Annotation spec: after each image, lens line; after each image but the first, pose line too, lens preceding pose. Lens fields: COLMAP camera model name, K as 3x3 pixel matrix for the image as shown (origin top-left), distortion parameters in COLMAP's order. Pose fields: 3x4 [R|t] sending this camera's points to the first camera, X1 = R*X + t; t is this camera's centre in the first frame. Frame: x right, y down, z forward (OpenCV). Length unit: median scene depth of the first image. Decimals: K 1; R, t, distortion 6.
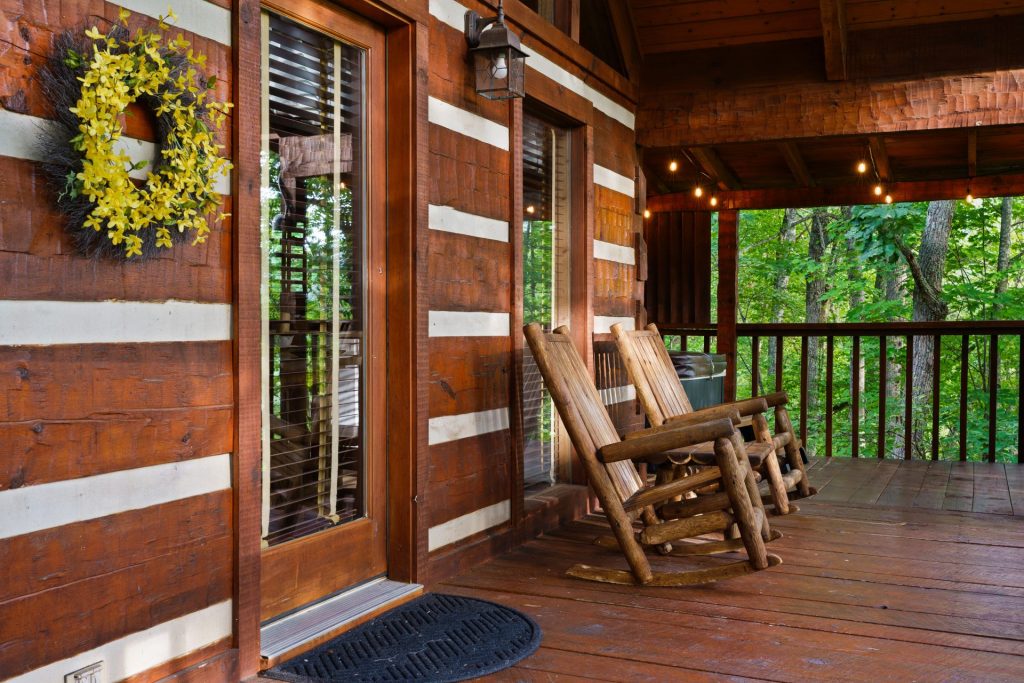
lens RADIAL K [[980.7, 0, 512.0], [0, 980.7, 341.5], [0, 0, 1]] dist [-0.104240, 0.001994]
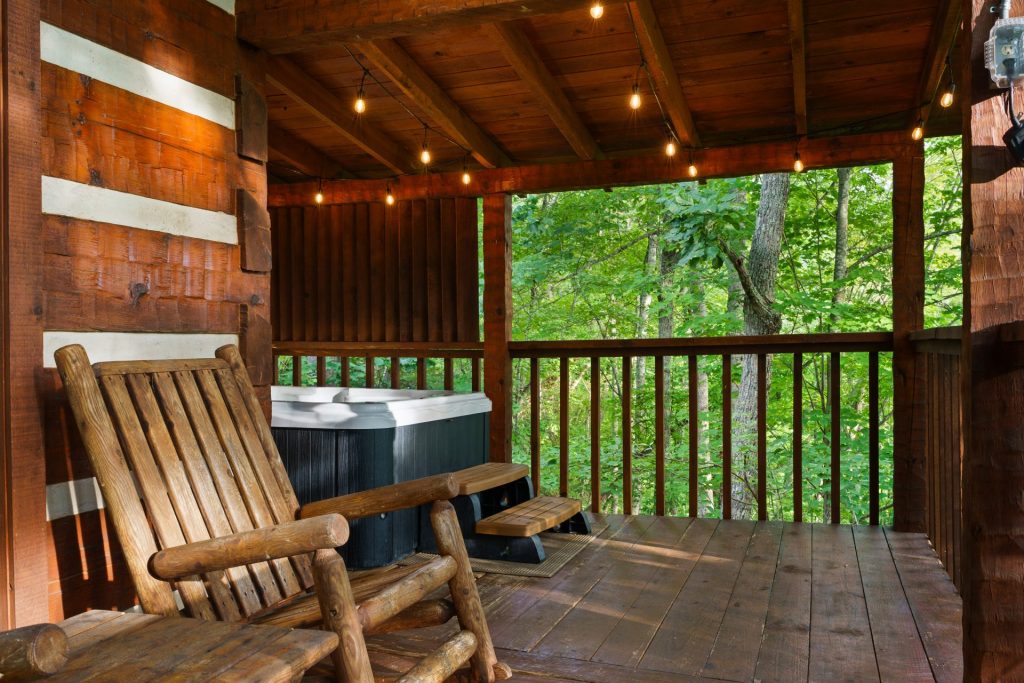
lens RADIAL K [[980.7, 0, 512.0], [0, 980.7, 341.5], [0, 0, 1]] dist [-0.104240, 0.001994]
pose [[0.988589, -0.013899, 0.149995, 0.109667], [0.016886, 0.999683, -0.018654, -0.003952], [-0.149688, 0.020974, 0.988511, 0.222773]]
